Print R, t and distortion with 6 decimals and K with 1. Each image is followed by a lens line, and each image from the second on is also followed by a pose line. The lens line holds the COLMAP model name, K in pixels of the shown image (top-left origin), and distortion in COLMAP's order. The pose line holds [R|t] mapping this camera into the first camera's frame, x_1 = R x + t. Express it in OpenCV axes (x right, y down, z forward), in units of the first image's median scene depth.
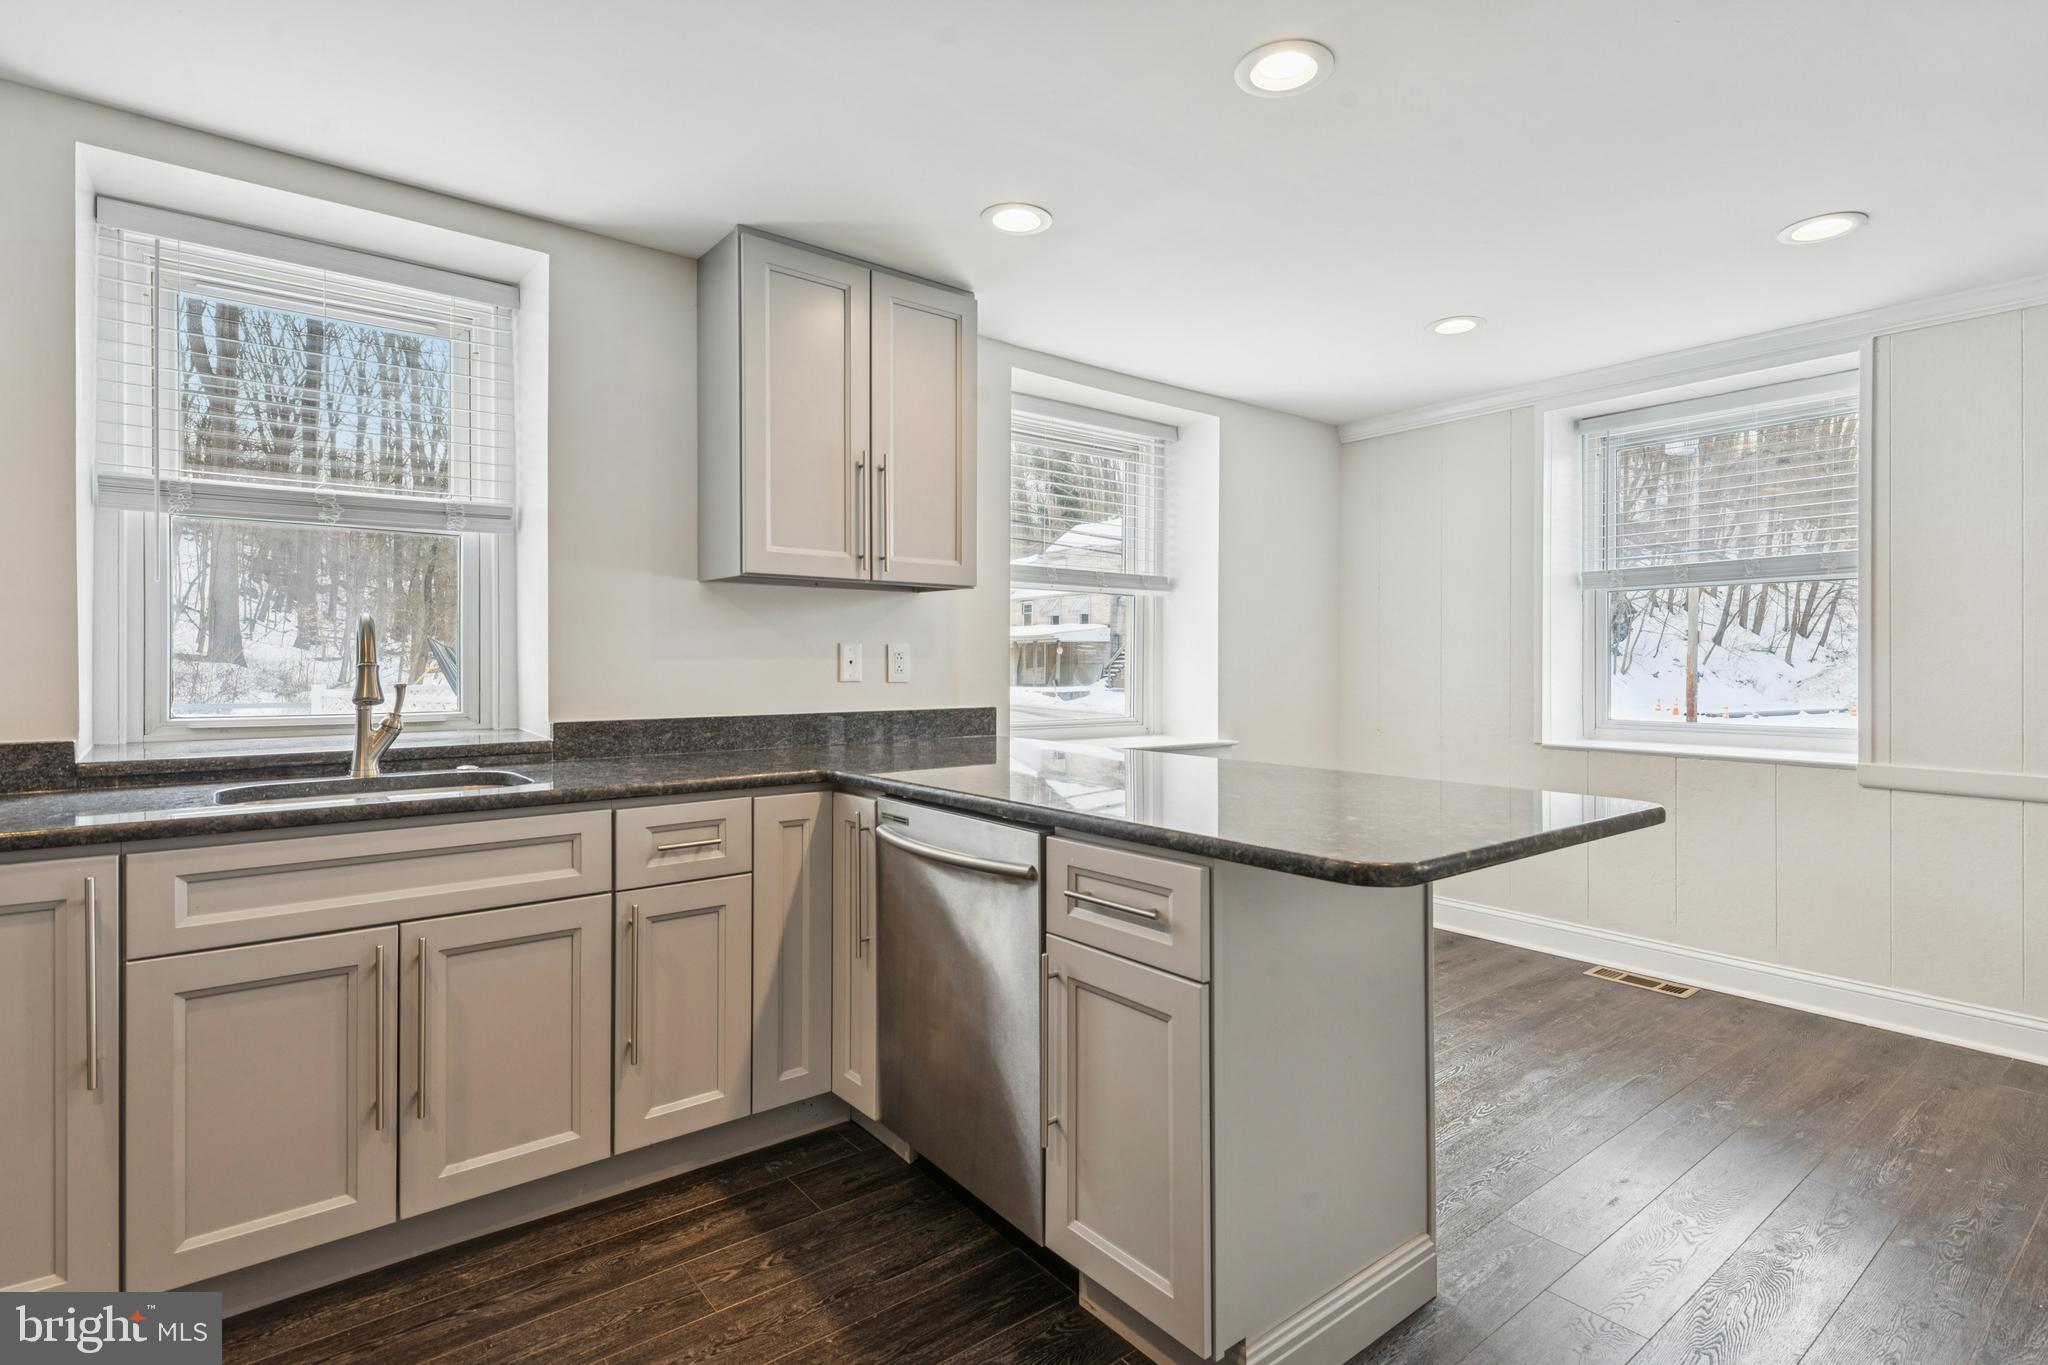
lens RADIAL K [[997.0, 0, 1028.6], [0, 997.0, 669.1], [0, 0, 1]] dist [0.000593, -0.000765]
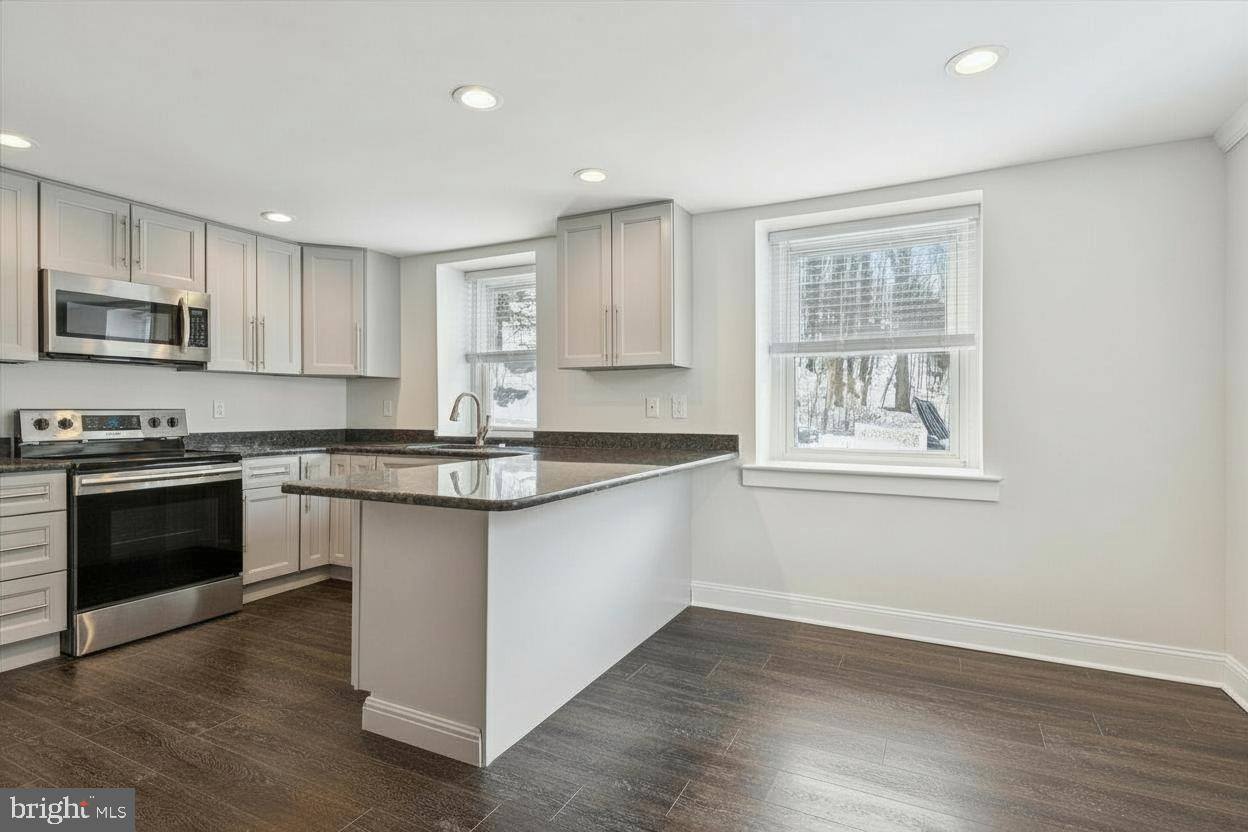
lens RADIAL K [[606.0, 0, 640.0], [0, 606.0, 413.2], [0, 0, 1]] dist [0.022267, -0.012852]
pose [[0.420550, 0.003000, -0.907264, 1.222660], [-0.007502, 0.999972, -0.000170, 0.006149], [0.907238, 0.006878, 0.420561, 0.673603]]
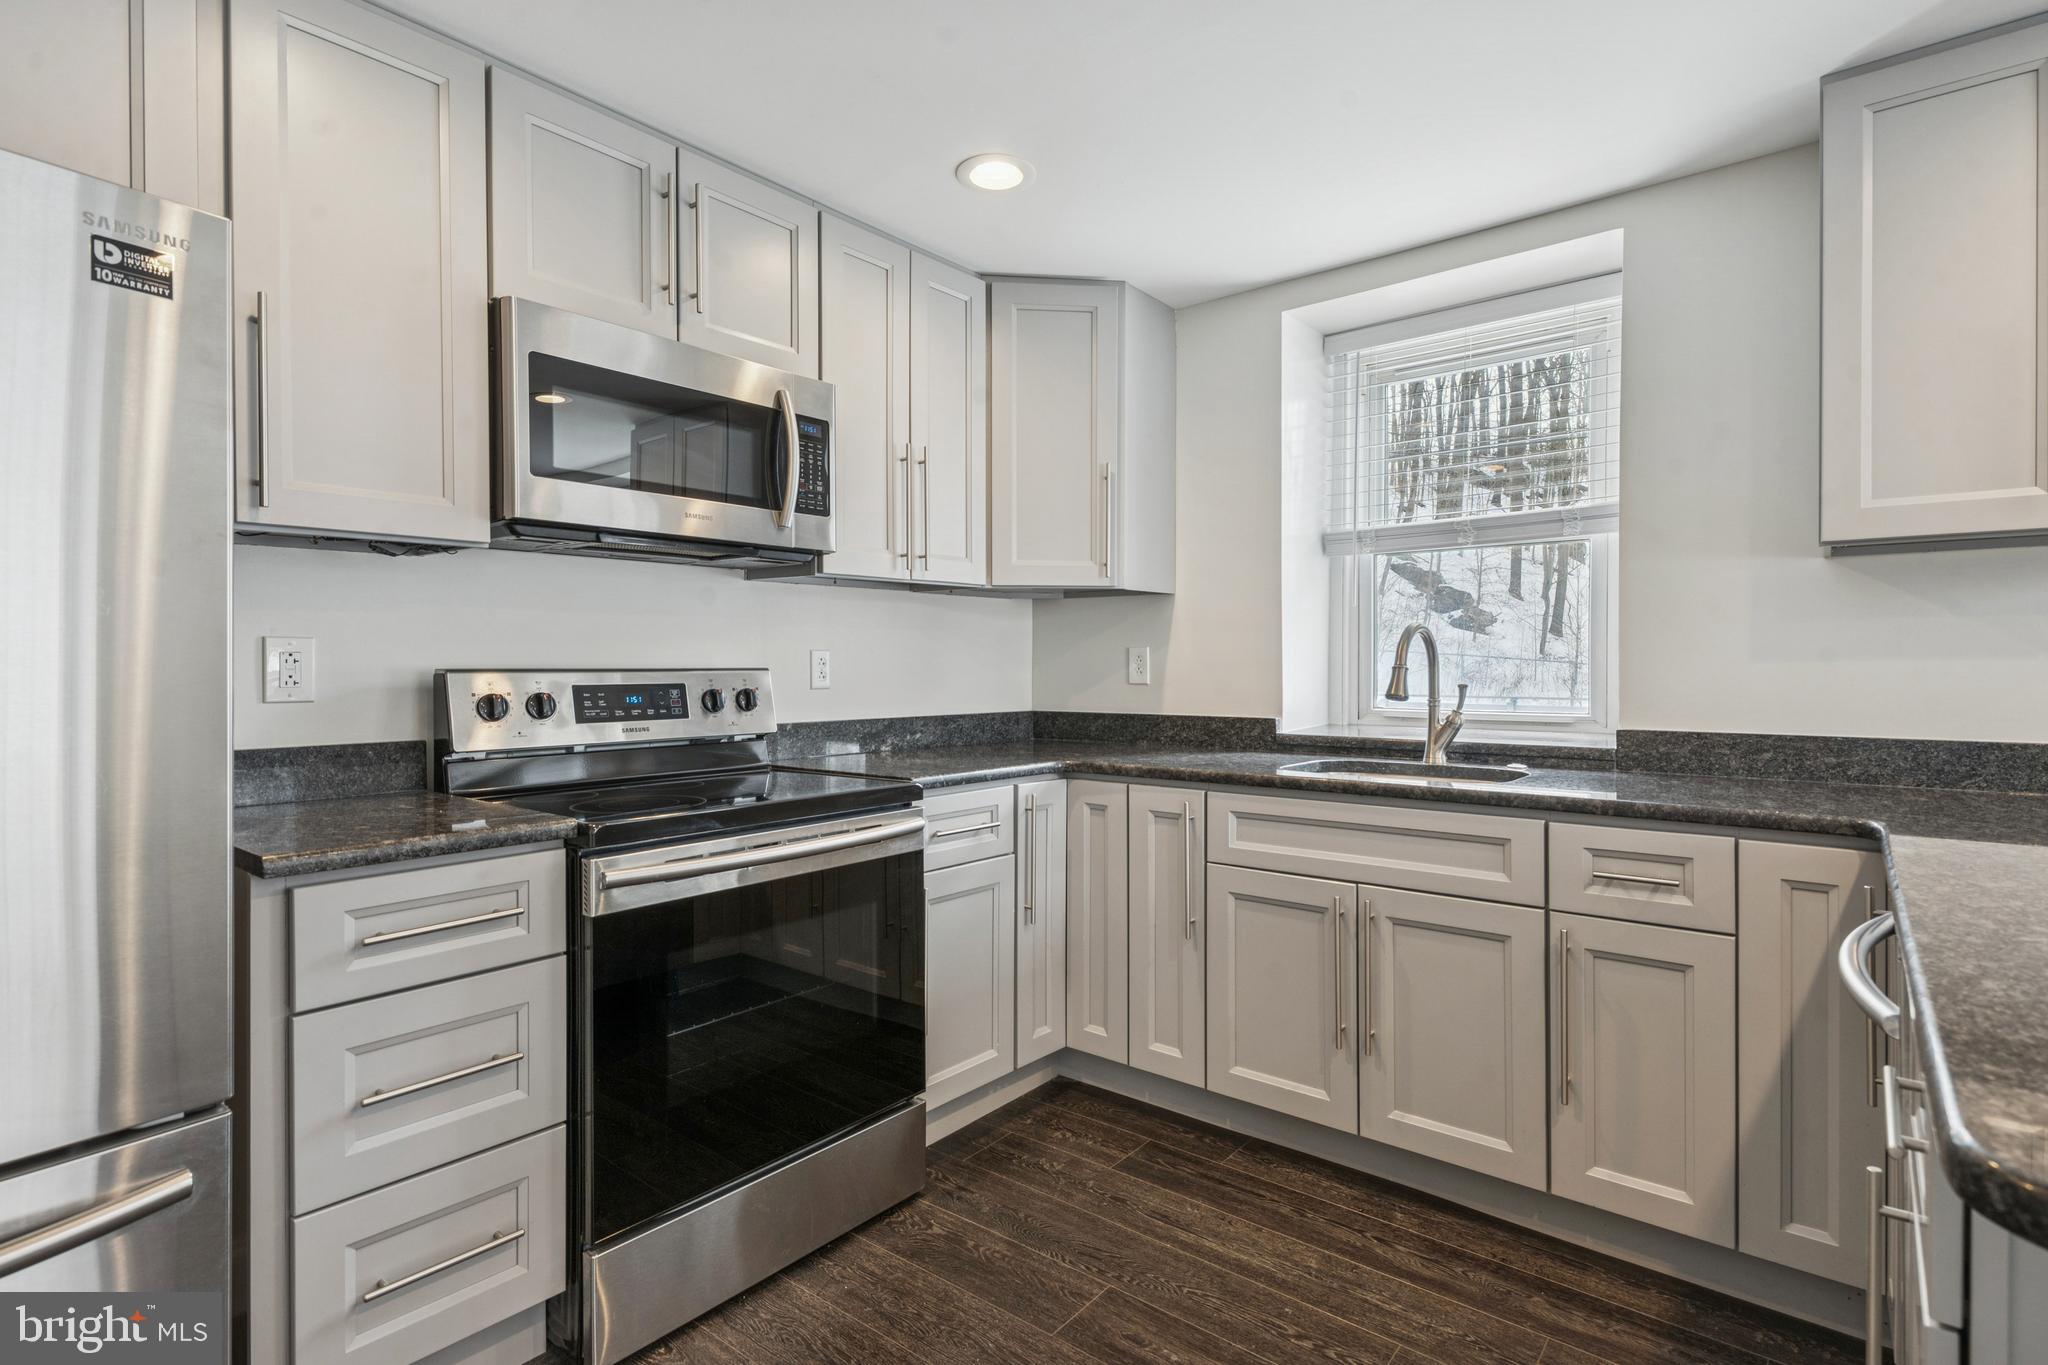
lens RADIAL K [[994.5, 0, 1050.3], [0, 994.5, 677.9], [0, 0, 1]] dist [0.022267, -0.012852]
pose [[0.214896, 0.010062, -0.976585, 0.371940], [-0.008882, 0.999926, 0.008348, 0.002441], [0.976597, 0.006880, 0.214969, 0.320009]]
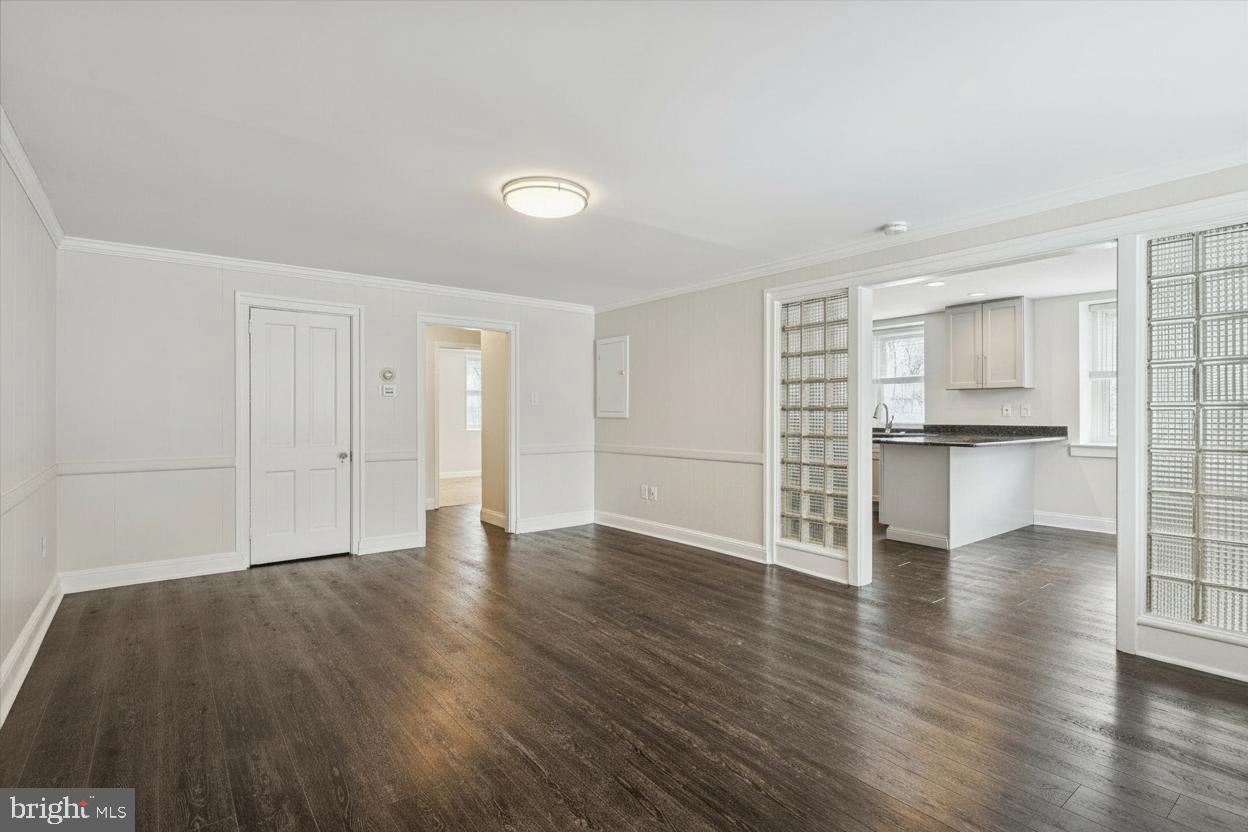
lens RADIAL K [[606.0, 0, 640.0], [0, 606.0, 413.2], [0, 0, 1]] dist [0.022267, -0.012852]
pose [[-0.014665, -0.002381, -0.999890, 2.605650], [-0.007486, 0.999969, -0.002271, 0.019851], [0.999864, 0.007452, -0.014682, -0.265875]]
